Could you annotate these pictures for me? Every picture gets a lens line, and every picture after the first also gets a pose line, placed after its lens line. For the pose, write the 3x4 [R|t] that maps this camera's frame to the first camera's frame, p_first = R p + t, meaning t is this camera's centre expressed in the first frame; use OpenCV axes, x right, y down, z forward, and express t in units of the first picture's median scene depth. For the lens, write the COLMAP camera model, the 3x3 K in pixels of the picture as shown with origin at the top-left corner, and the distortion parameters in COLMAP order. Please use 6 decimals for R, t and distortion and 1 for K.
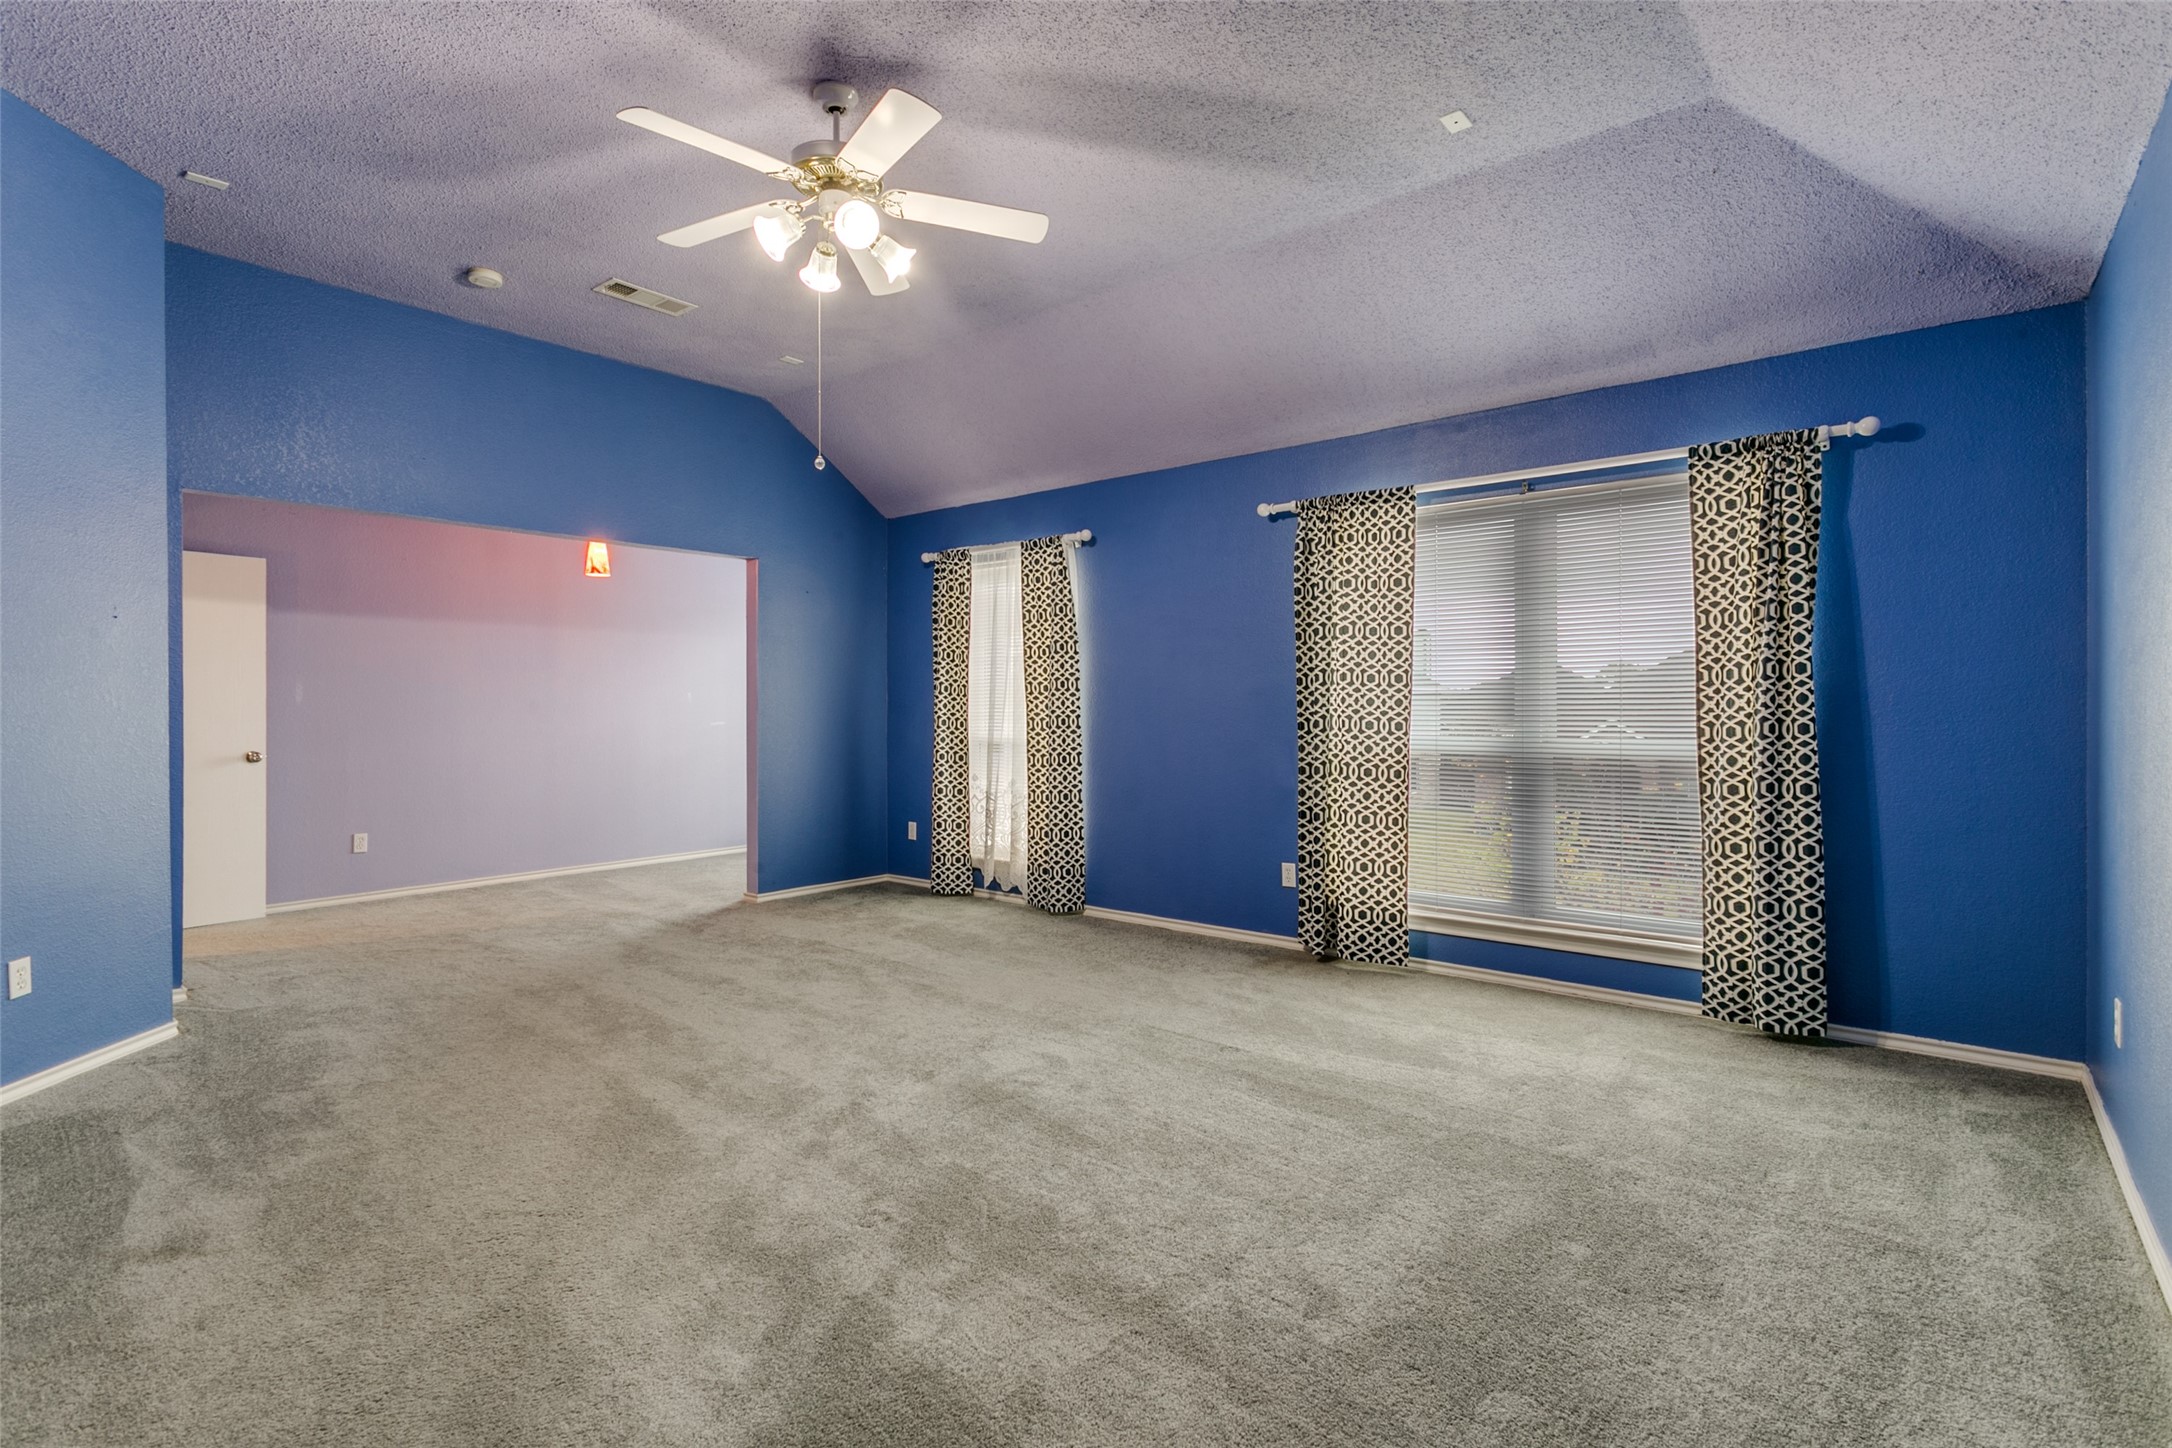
lens RADIAL K [[1020.7, 0, 1085.3], [0, 1020.7, 711.6], [0, 0, 1]] dist [0.002063, 0.001192]
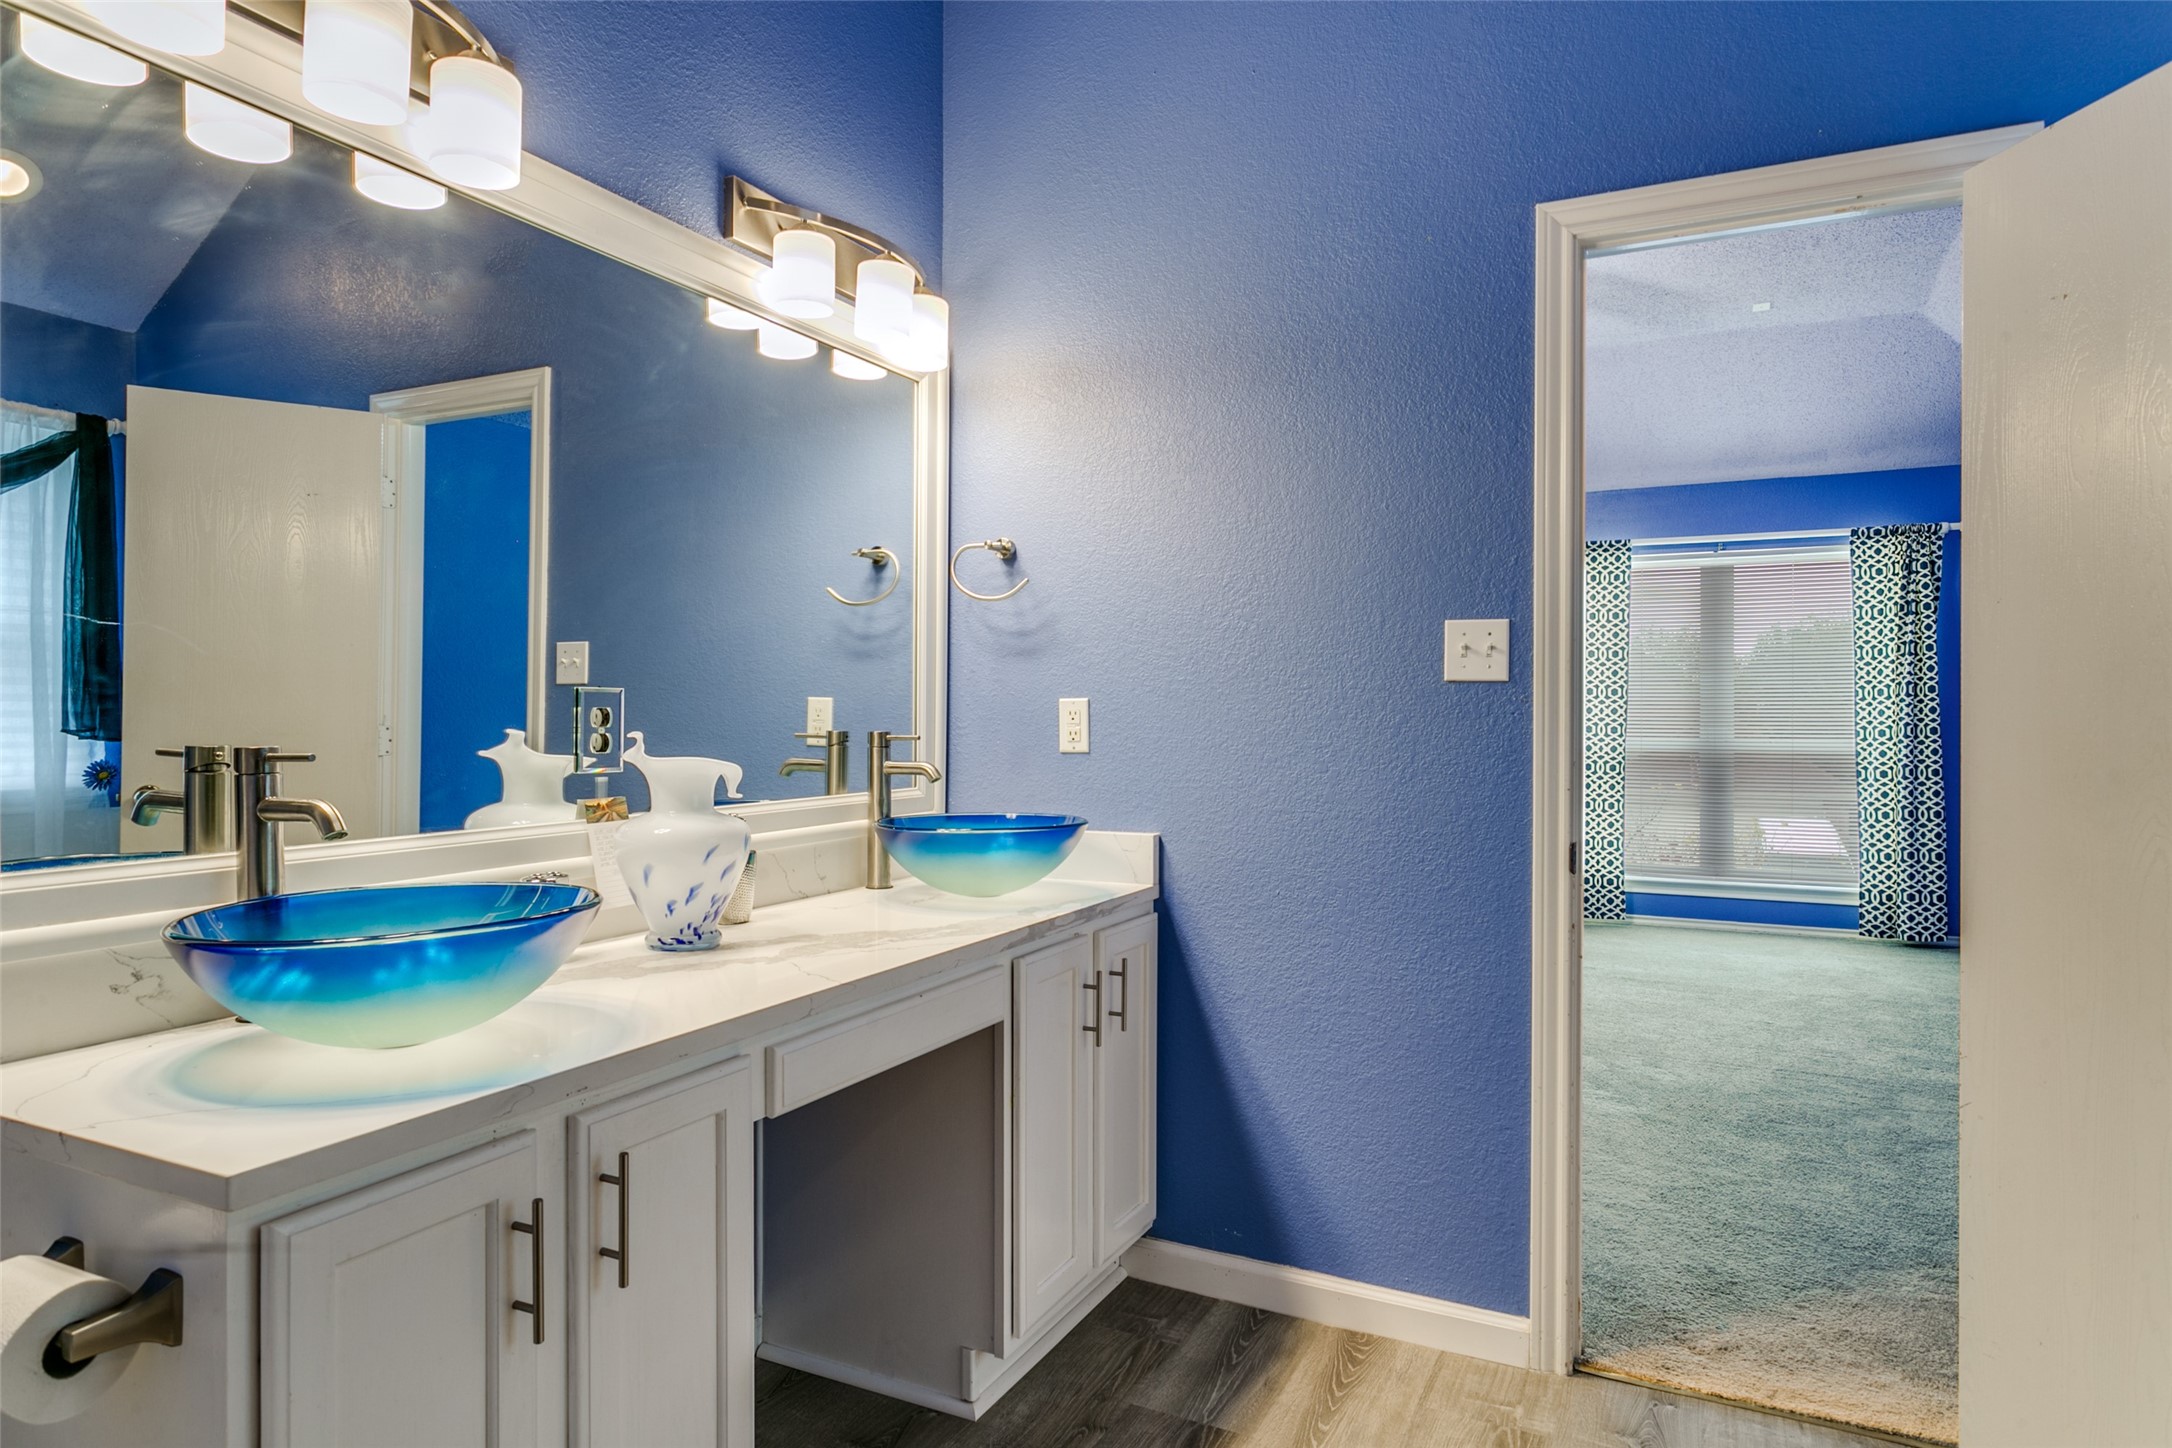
lens RADIAL K [[1236.5, 0, 1093.4], [0, 1236.5, 720.9], [0, 0, 1]] dist [-0.004953, 0.000953]
pose [[0.973020, 0.004916, 0.230669, -0.814230], [-0.004805, 0.999988, -0.001045, 0.009735], [-0.230671, -0.000092, 0.973032, -0.405071]]
